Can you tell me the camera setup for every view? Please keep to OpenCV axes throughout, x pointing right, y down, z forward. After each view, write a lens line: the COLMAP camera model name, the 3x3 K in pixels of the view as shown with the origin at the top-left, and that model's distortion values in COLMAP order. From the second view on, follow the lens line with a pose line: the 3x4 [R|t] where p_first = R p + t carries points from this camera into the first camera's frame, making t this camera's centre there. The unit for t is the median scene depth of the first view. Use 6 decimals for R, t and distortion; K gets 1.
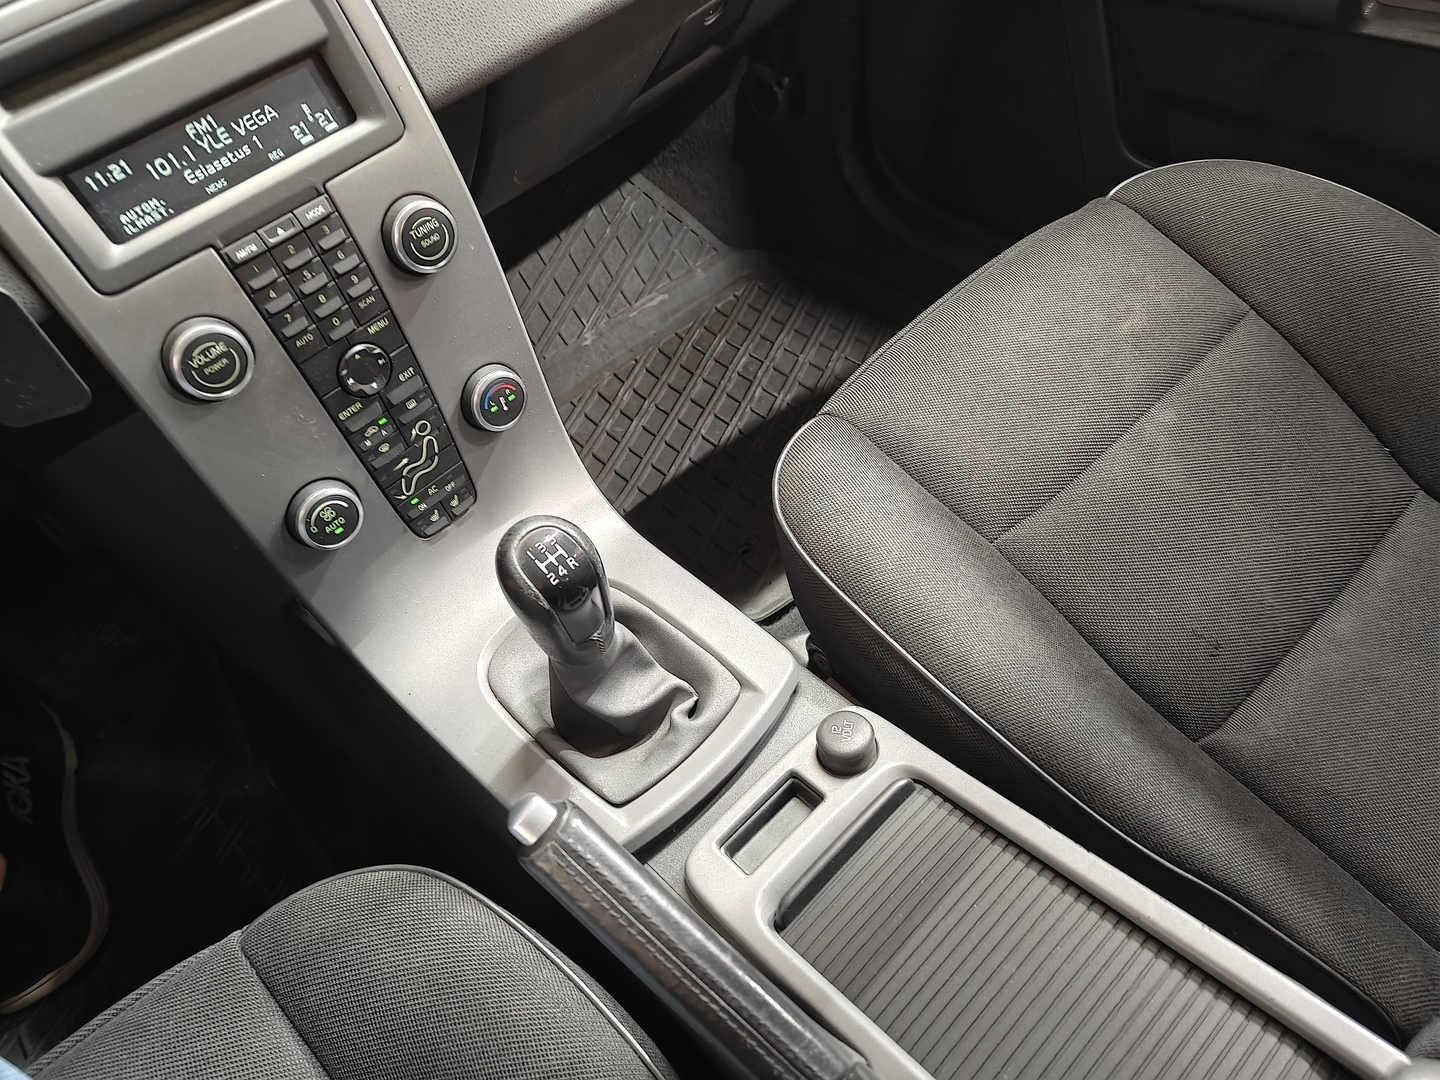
lens RADIAL K [[1010.1, 0, 720.0], [0, 1010.1, 545.2], [0, 0, 1]] dist [0.014657, -0.026678]
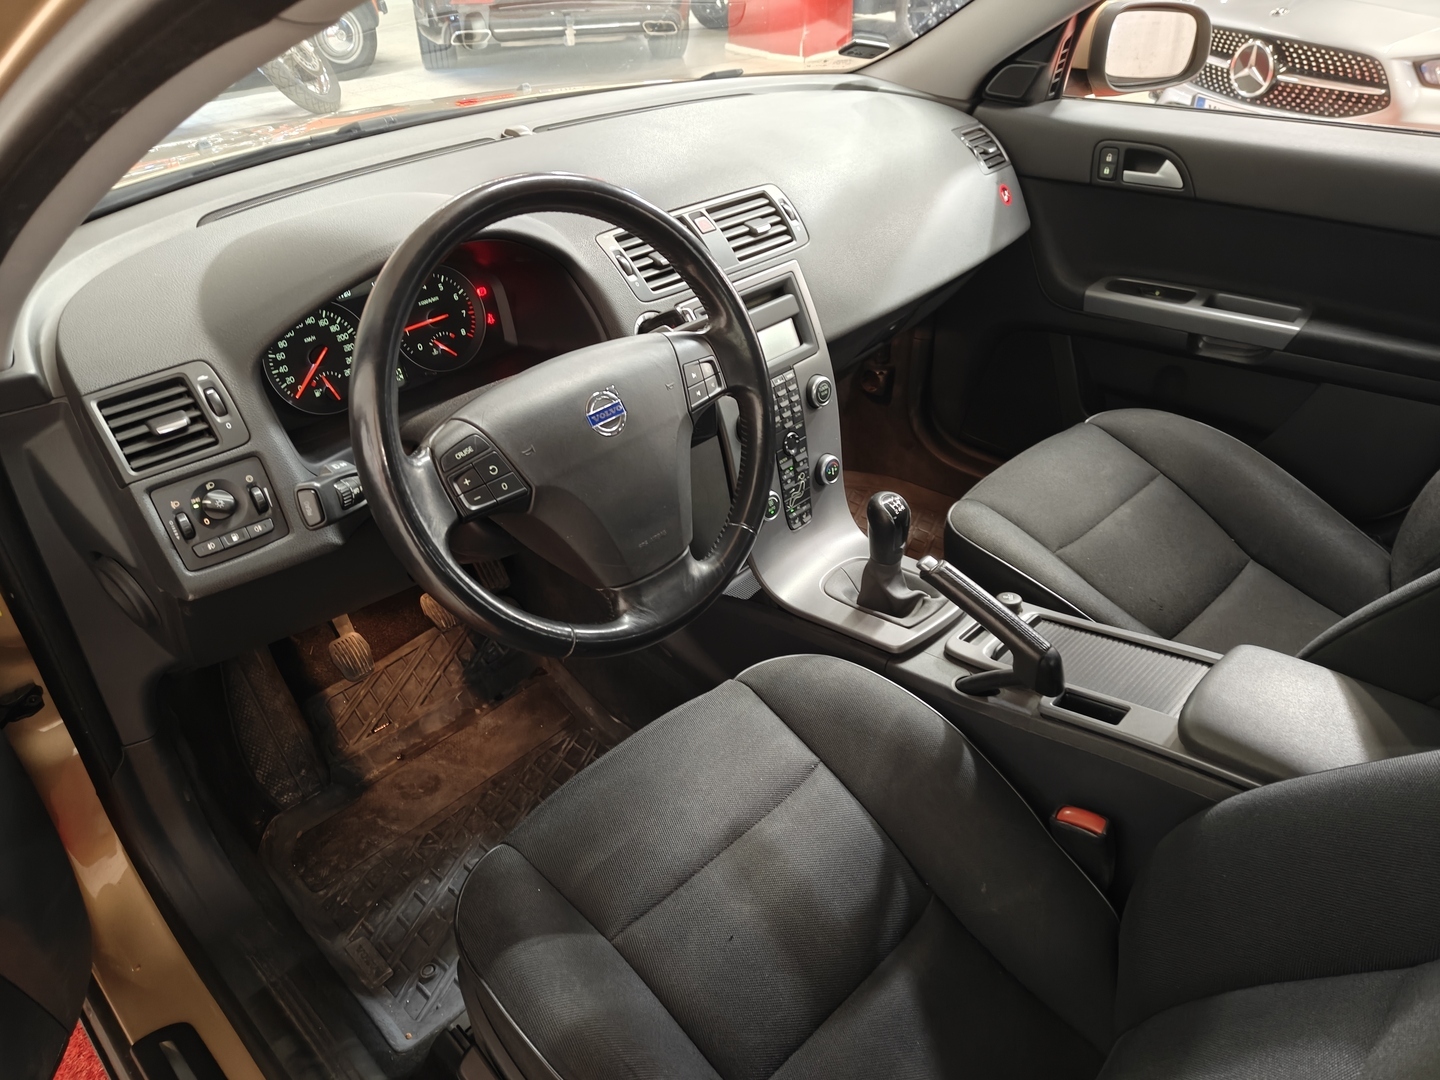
lens RADIAL K [[1010.1, 0, 720.0], [0, 1010.1, 545.2], [0, 0, 1]] dist [0.014657, -0.026678]
pose [[0.995962, 0.060960, 0.065910, -0.655097], [-0.037951, 0.951188, -0.306268, 0.761465], [-0.081363, 0.302530, 0.949661, -1.106207]]
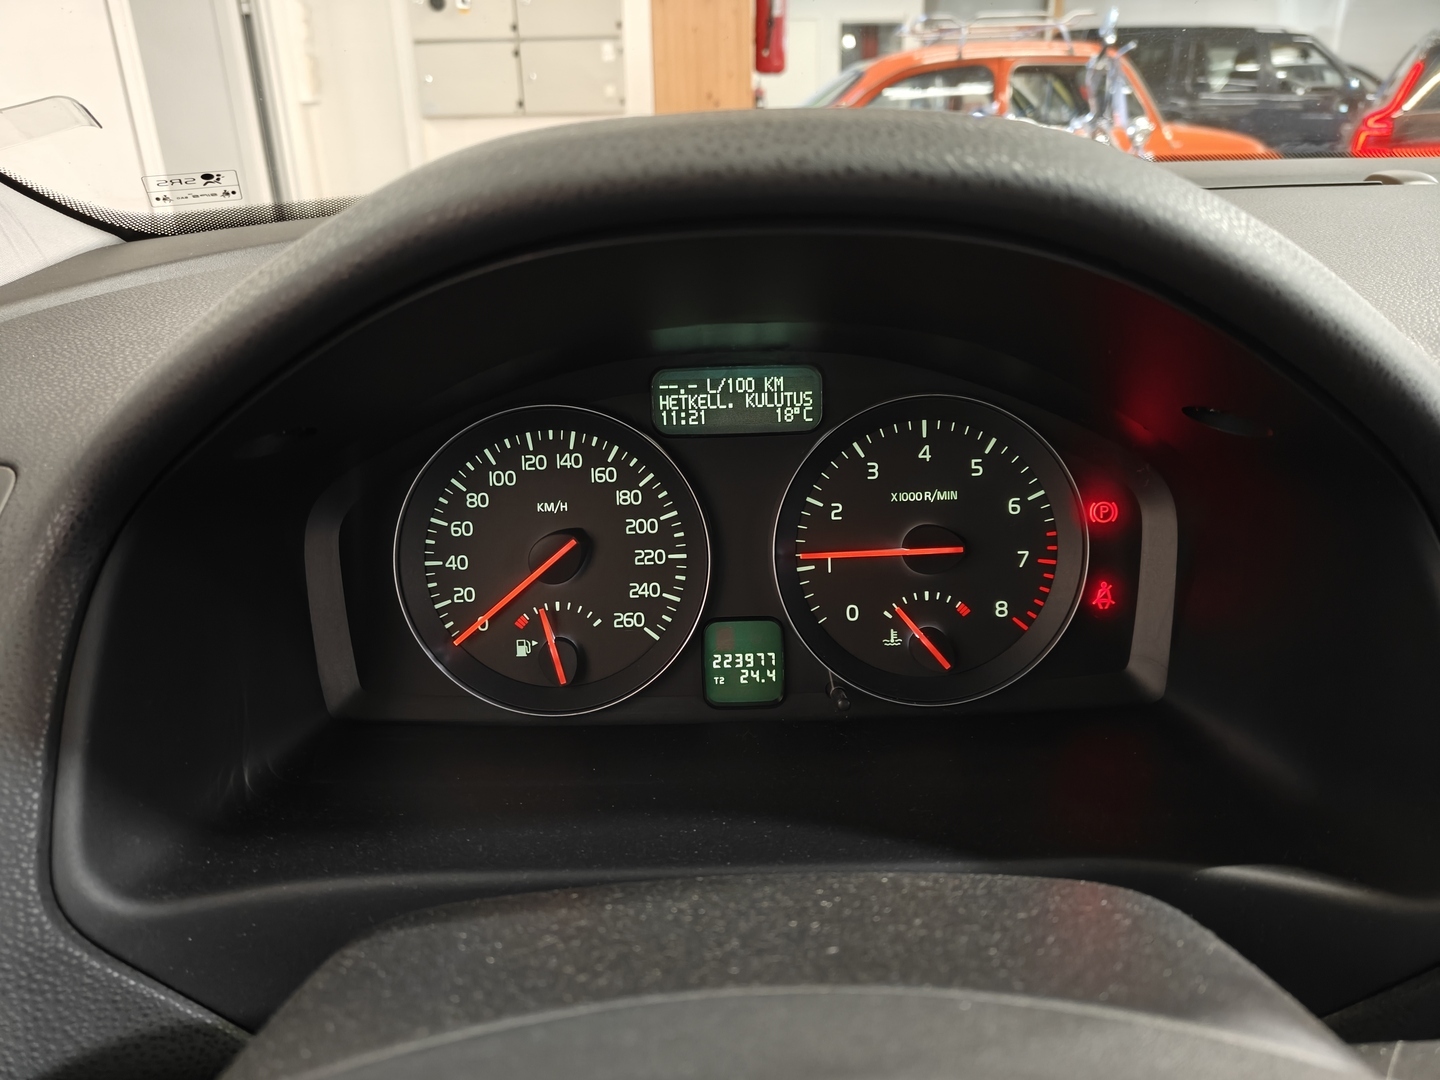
lens RADIAL K [[1010.1, 0, 720.0], [0, 1010.1, 545.2], [0, 0, 1]] dist [0.014657, -0.026678]
pose [[0.722633, 0.340562, -0.601515, -0.811167], [-0.578432, 0.774361, -0.256479, -0.038157], [0.378443, 0.533275, 0.756570, 0.192486]]
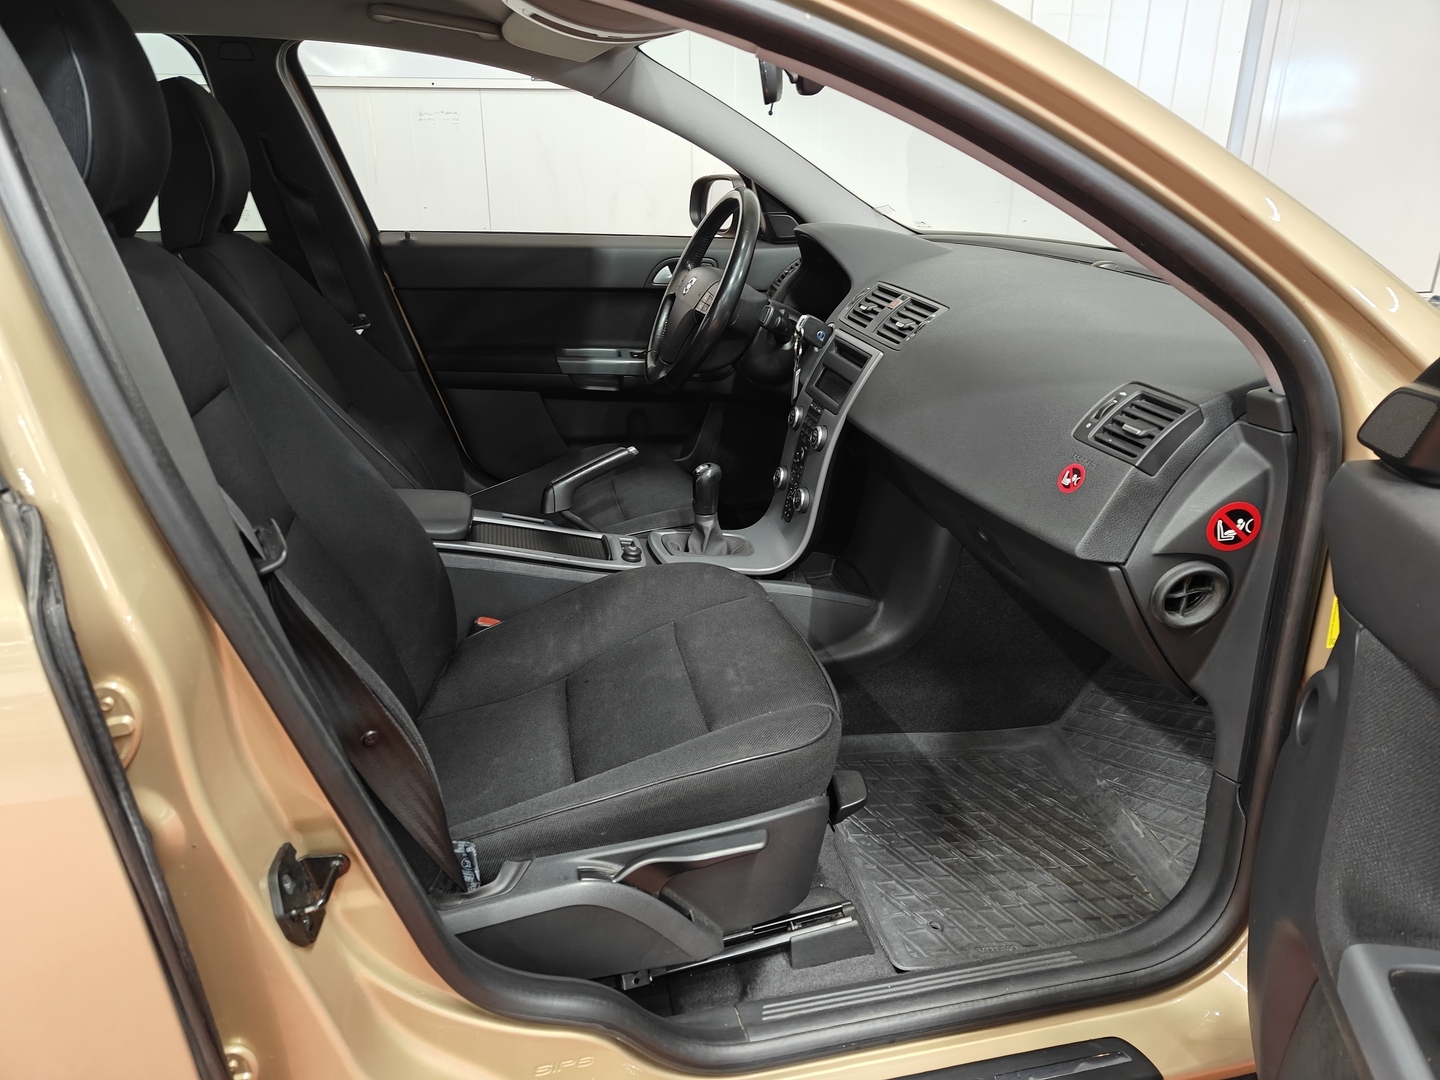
lens RADIAL K [[1035.7, 0, 720.0], [0, 1035.7, 540.0], [0, 0, 1]] dist [-0.002753, -0.013271]
pose [[-0.522368, 0.402902, -0.751533, 2.196117], [-0.647119, 0.386640, 0.657074, -1.943652], [0.555309, 0.829566, 0.058758, 0.883197]]
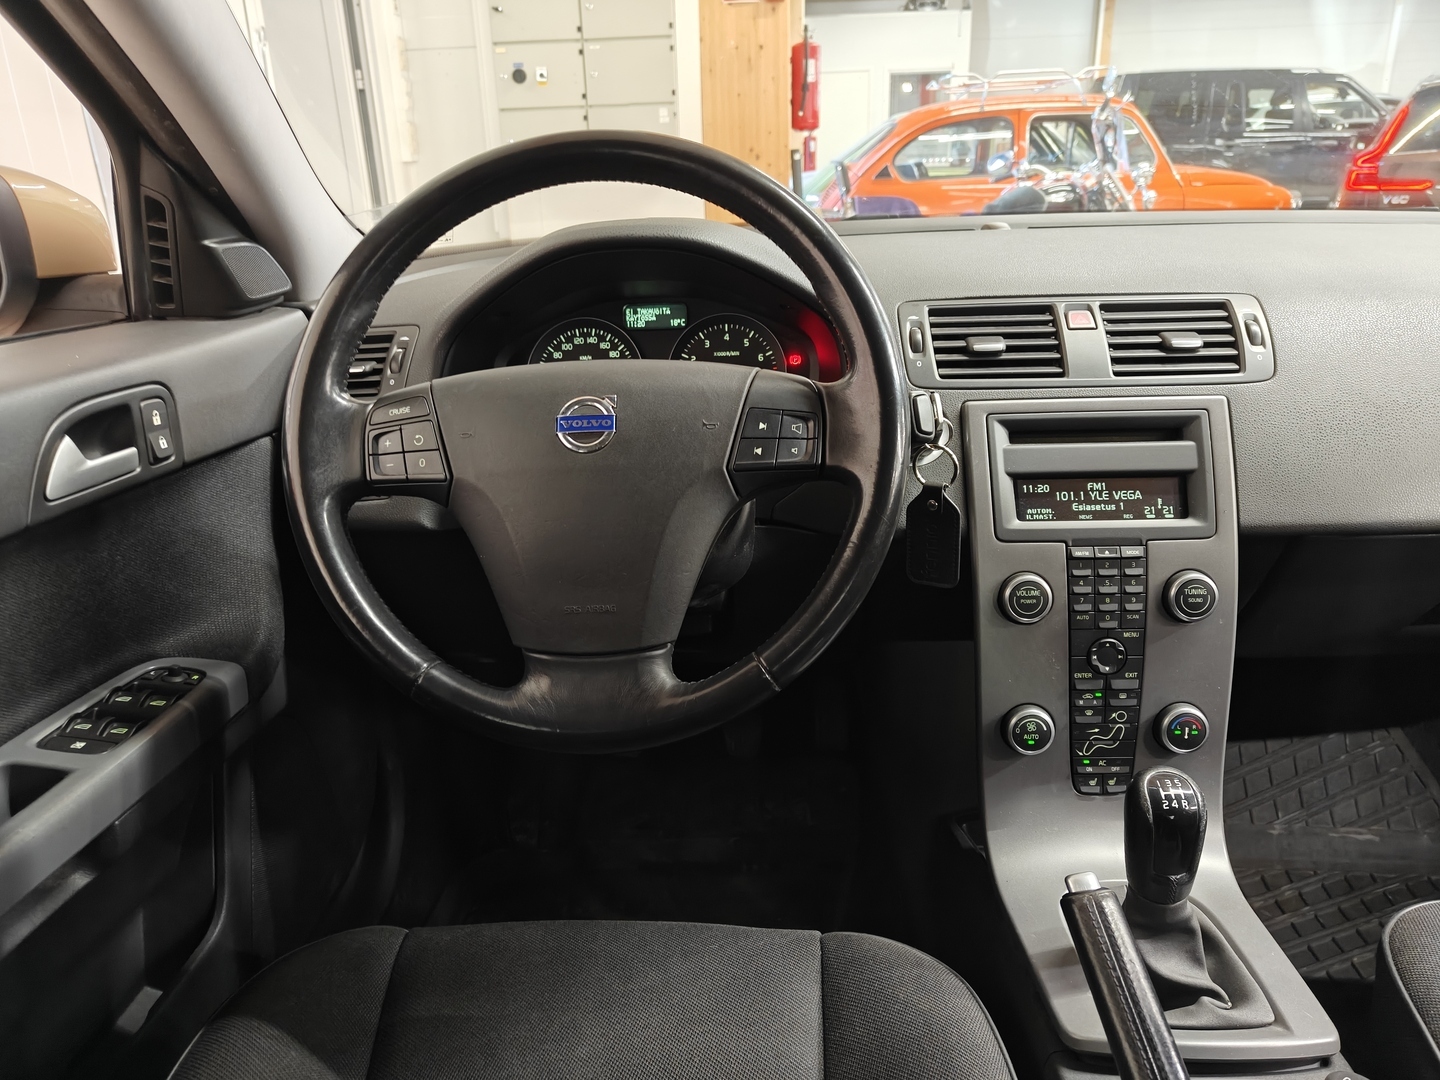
lens RADIAL K [[1026.0, 0, 720.4], [0, 1026.0, 534.8], [0, 0, 1]] dist [0.008207, -0.004344]
pose [[0.679745, 0.315766, -0.661996, 0.194323], [-0.601252, 0.756813, -0.256379, 0.410121], [0.420051, 0.572299, 0.704294, -0.373355]]
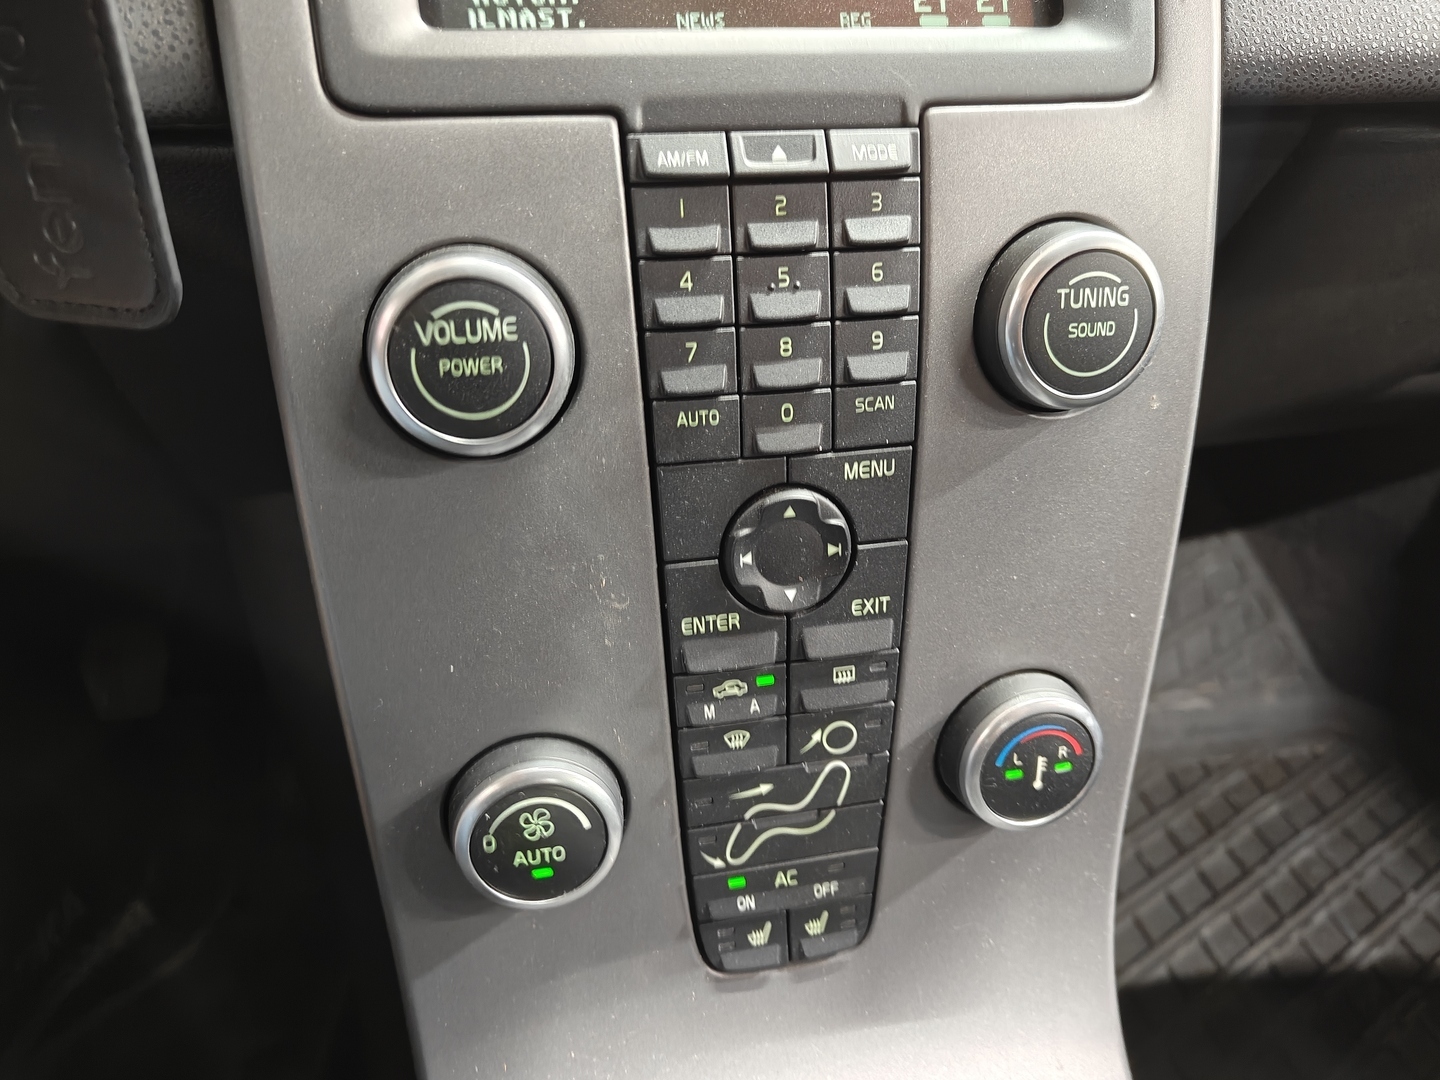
lens RADIAL K [[1035.7, 0, 720.0], [0, 1035.7, 540.0], [0, 0, 1]] dist [-0.002753, -0.013271]
pose [[0.835304, 0.380064, -0.397264, -0.213216], [-0.488612, 0.844440, -0.219499, -0.072859], [0.252042, 0.377456, 0.891068, 0.628511]]
